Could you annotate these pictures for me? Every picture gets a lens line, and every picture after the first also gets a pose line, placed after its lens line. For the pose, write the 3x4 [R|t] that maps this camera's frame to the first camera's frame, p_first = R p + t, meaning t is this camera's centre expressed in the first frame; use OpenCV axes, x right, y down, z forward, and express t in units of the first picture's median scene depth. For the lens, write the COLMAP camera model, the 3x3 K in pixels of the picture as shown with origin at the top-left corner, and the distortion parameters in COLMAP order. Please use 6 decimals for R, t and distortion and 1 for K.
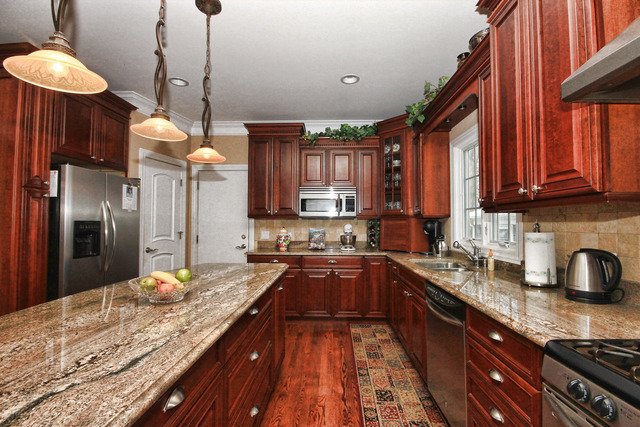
lens RADIAL K [[295.4, 0, 319.6], [0, 295.4, 213.3], [0, 0, 1]] dist [0.002670, 0.000244]
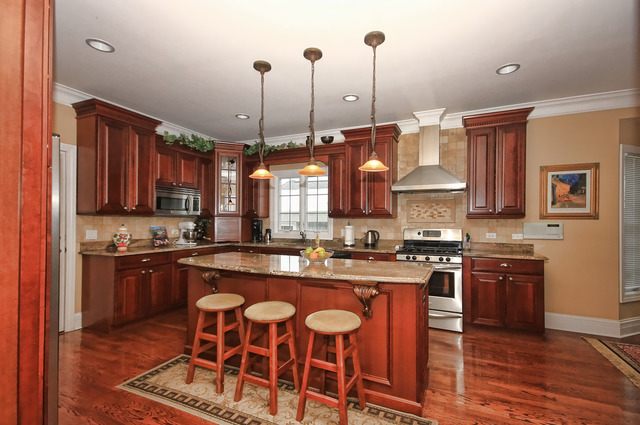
lens RADIAL K [[295.4, 0, 319.2], [0, 295.4, 217.8], [0, 0, 1]] dist [0.002670, 0.000244]
pose [[0.374719, 0.012145, 0.927059, -0.777599], [-0.038538, 0.999254, 0.002487, -0.000345], [-0.926337, -0.036659, 0.374907, 0.107071]]
